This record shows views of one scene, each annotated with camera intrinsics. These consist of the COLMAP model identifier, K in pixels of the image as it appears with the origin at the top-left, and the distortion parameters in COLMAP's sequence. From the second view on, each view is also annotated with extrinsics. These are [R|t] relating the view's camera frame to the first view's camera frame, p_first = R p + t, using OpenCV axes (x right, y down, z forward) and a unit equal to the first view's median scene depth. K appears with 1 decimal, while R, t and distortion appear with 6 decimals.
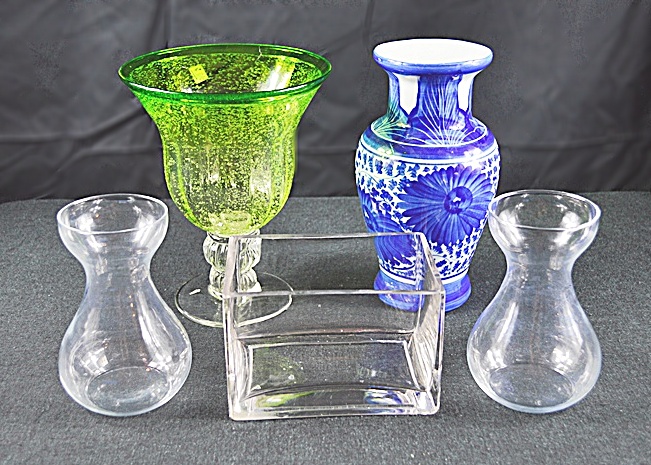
lens RADIAL K [[861.7, 0, 325.3], [0, 861.7, 232.4], [0, 0, 1]] dist [0.014794, 0.000000]
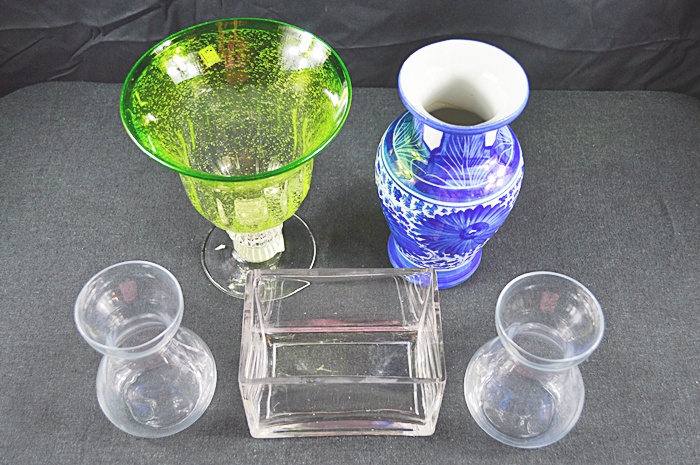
lens RADIAL K [[770.2, 0, 353.6], [0, 770.2, 231.8], [0, 0, 1]] dist [0.009512, 0.000000]
pose [[0.999368, 0.035234, -0.004660, 0.018611], [-0.028322, 0.868718, 0.494497, -0.480422], [0.021472, -0.494053, 0.869167, 0.219791]]
